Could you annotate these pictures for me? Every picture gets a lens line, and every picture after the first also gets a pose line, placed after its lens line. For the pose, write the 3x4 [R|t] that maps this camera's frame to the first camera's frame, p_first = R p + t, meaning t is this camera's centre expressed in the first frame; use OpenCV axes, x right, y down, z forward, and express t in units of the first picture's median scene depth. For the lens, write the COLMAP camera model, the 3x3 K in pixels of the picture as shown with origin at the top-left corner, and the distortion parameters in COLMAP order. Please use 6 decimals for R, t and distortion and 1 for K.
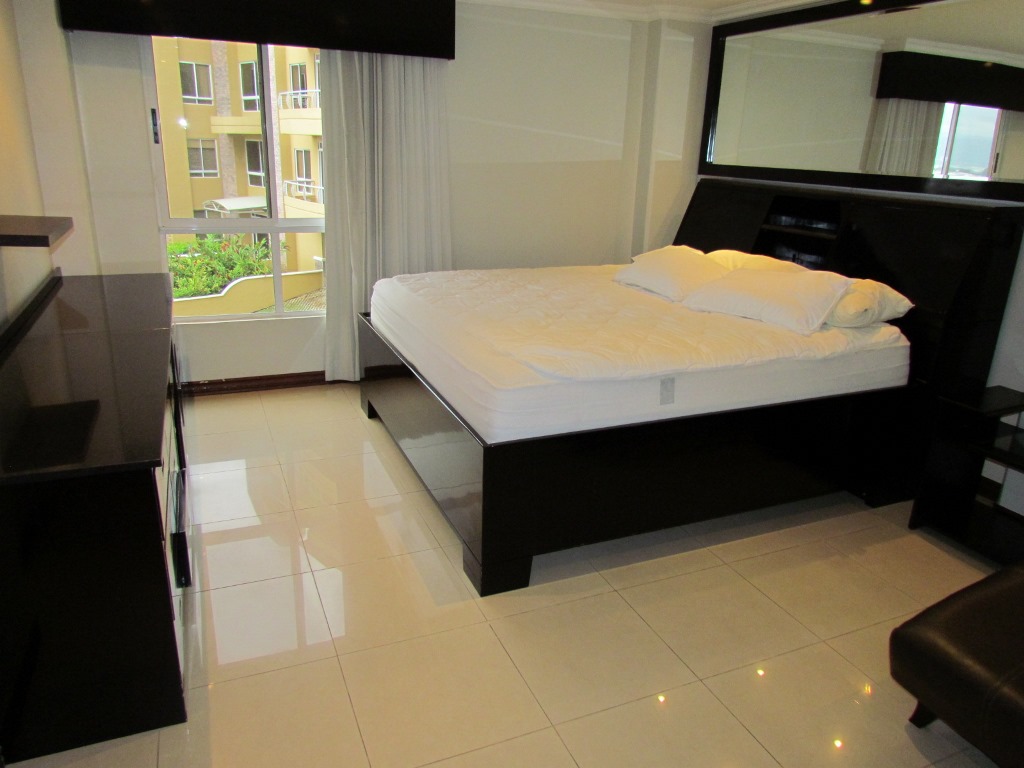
lens RADIAL K [[729.3, 0, 512.0], [0, 729.3, 384.0], [0, 0, 1]] dist [0.008923, -0.036700]
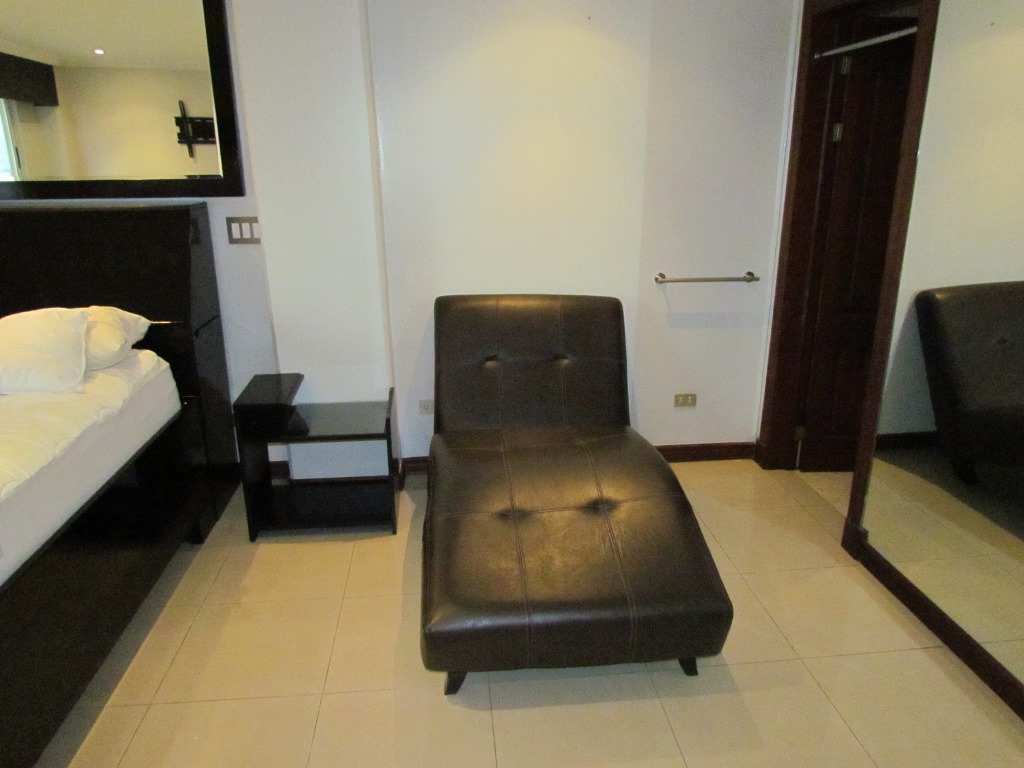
lens RADIAL K [[729.3, 0, 512.0], [0, 729.3, 384.0], [0, 0, 1]] dist [0.008923, -0.036700]
pose [[0.302355, -0.316976, 0.898948, -0.147783], [0.310653, 0.924366, 0.221453, -0.099426], [-0.901153, 0.212304, 0.377956, 0.278322]]
